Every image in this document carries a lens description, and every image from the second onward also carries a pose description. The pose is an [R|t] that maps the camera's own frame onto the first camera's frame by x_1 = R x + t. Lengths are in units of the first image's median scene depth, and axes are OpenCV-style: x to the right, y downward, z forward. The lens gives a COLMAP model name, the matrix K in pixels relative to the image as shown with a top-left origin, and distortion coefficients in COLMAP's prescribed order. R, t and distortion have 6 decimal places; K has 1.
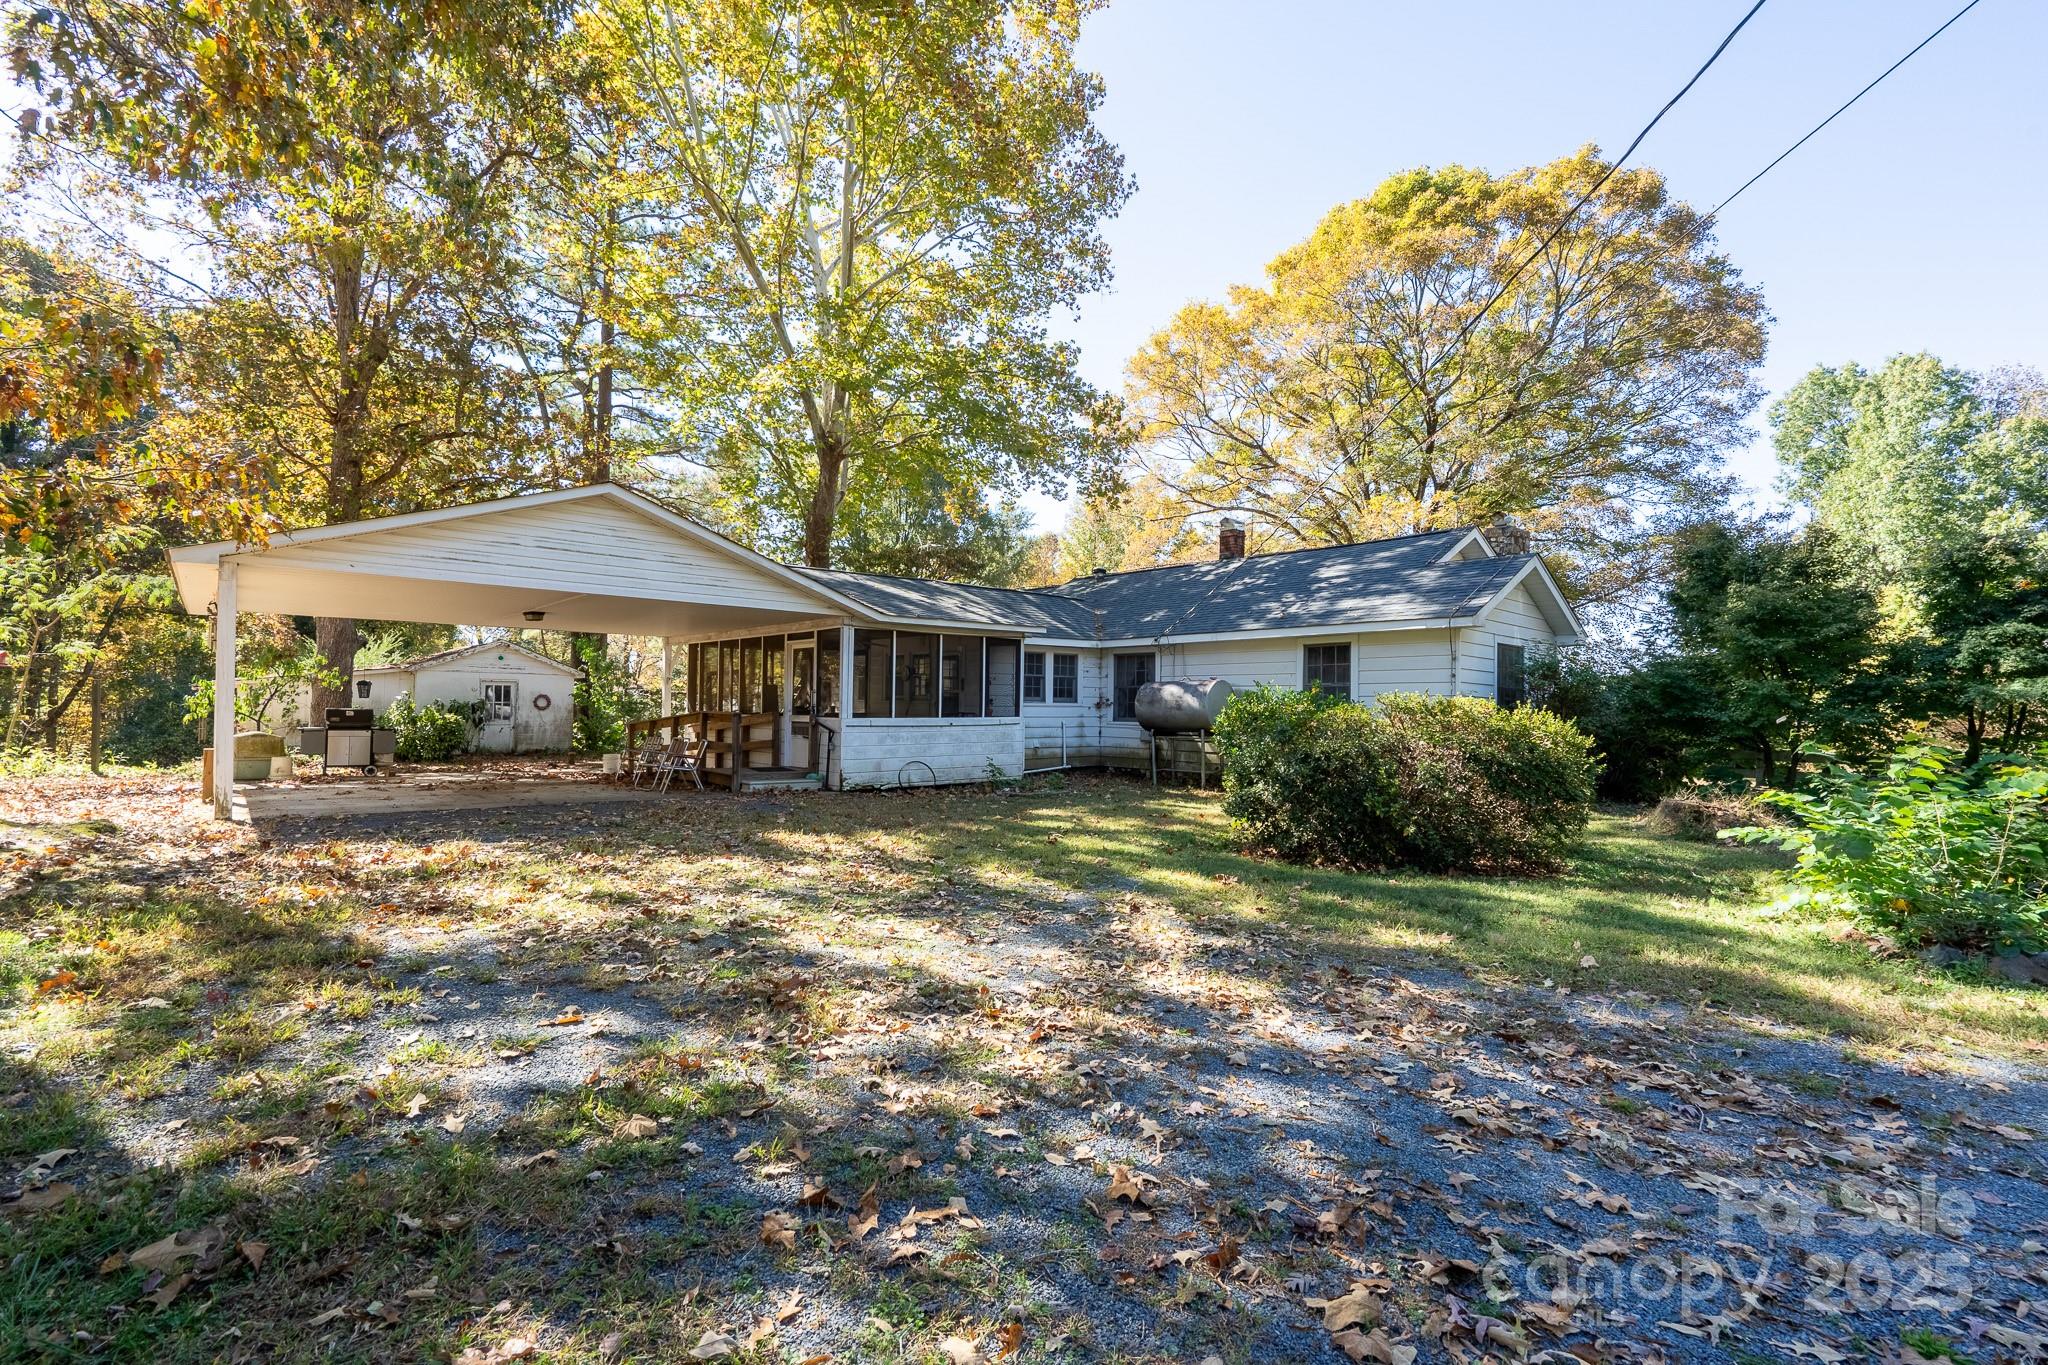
lens RADIAL K [[951.6, 0, 1019.6], [0, 951.6, 697.7], [0, 0, 1]] dist [-0.001840, 0.001015]
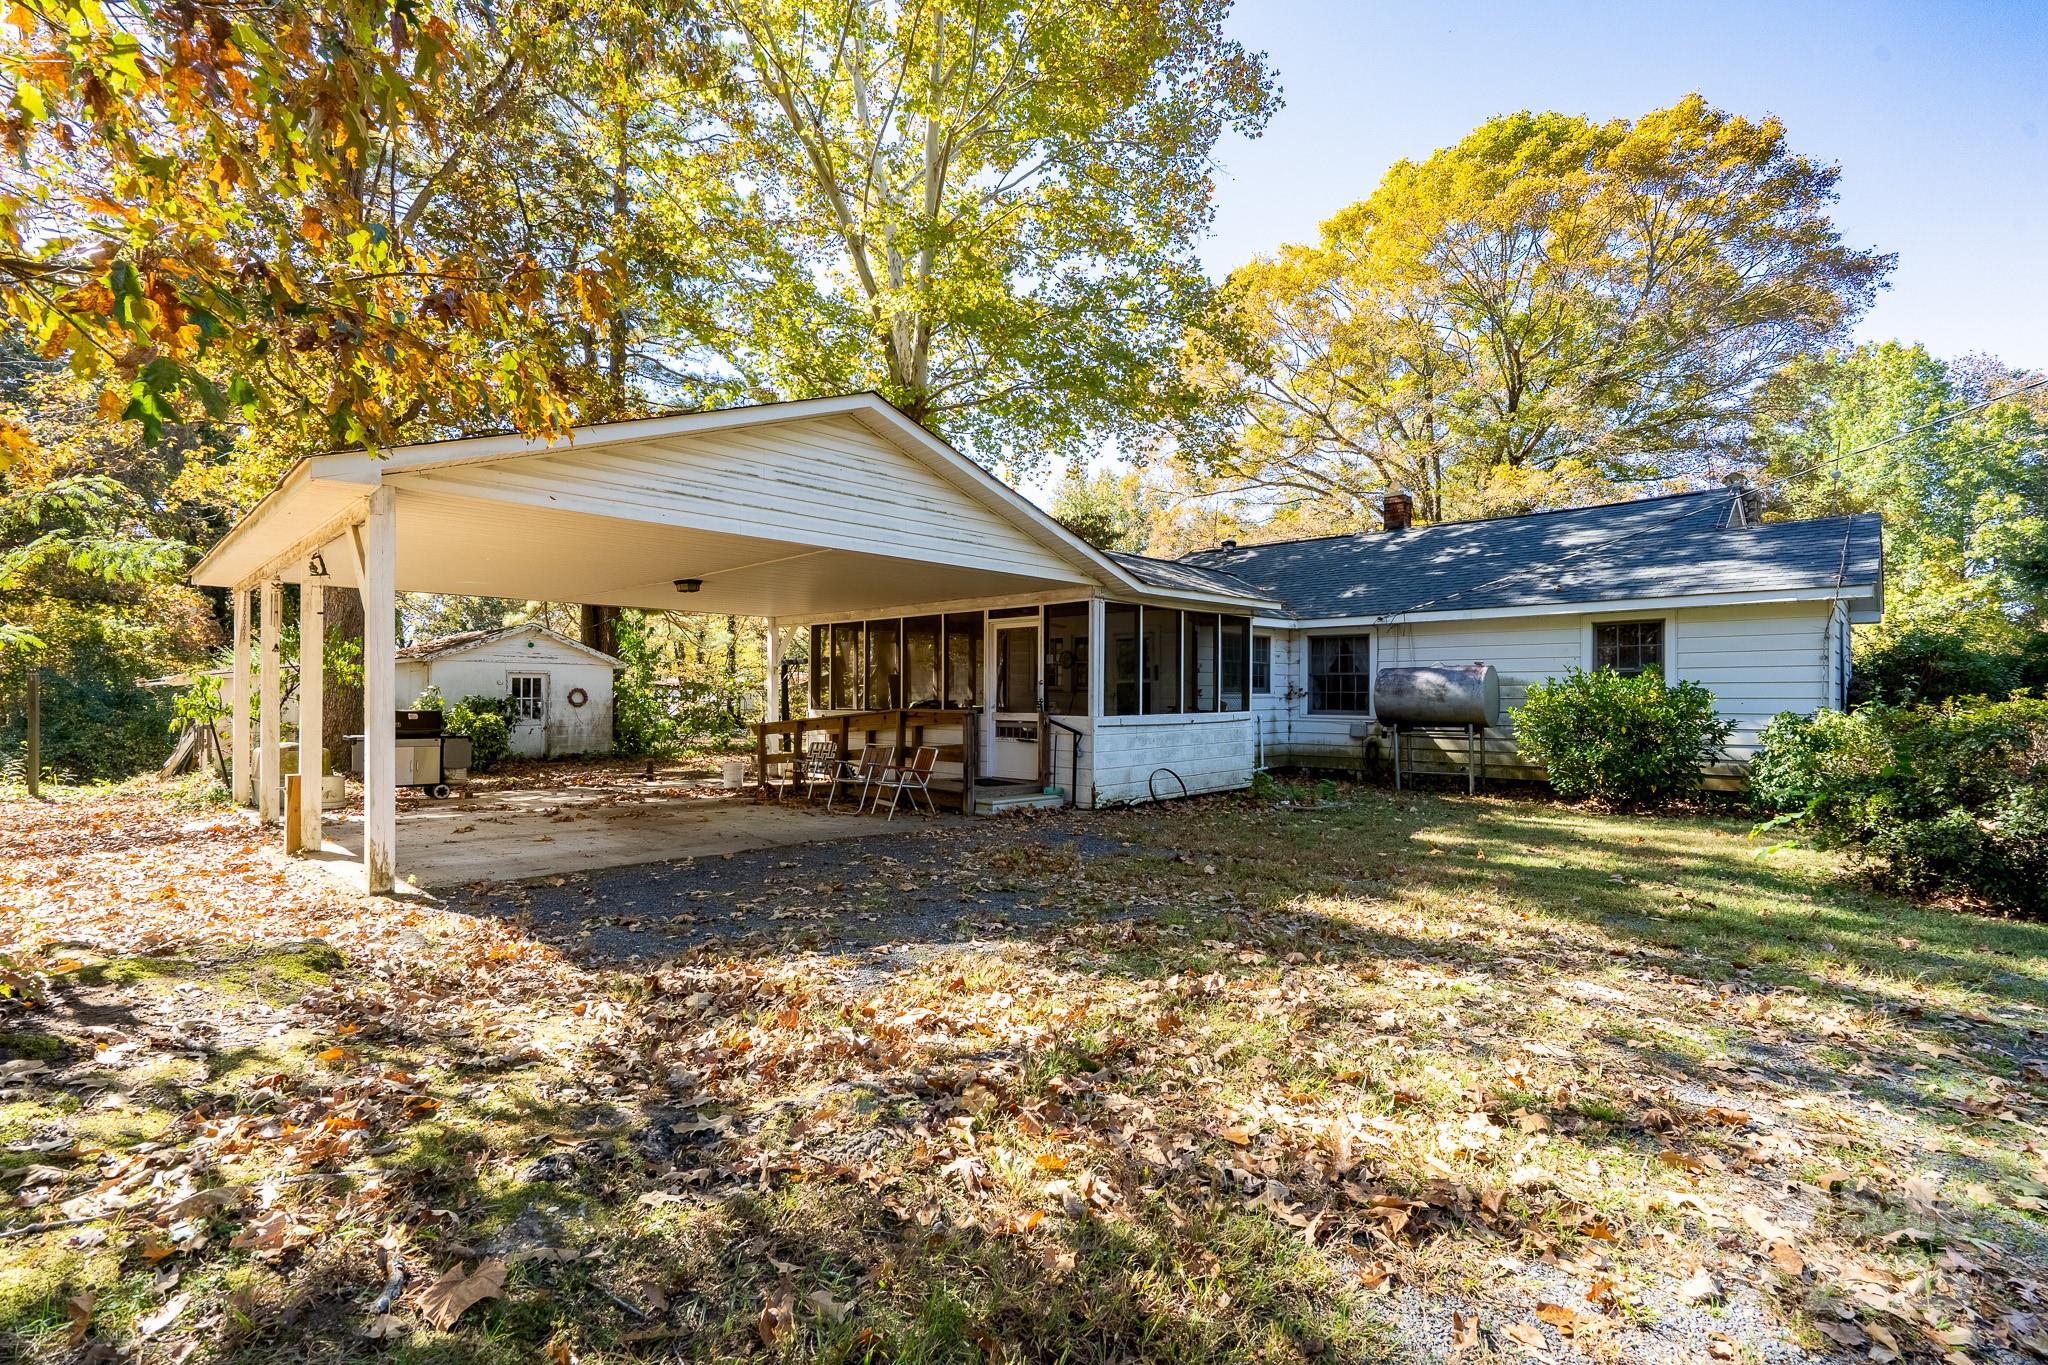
lens RADIAL K [[951.6, 0, 1019.6], [0, 951.6, 697.7], [0, 0, 1]] dist [-0.001840, 0.001015]
pose [[0.996955, -0.009024, 0.077456, -0.227629], [0.008063, 0.999887, 0.012716, -0.003309], [-0.077562, -0.012053, 0.996915, 0.167381]]
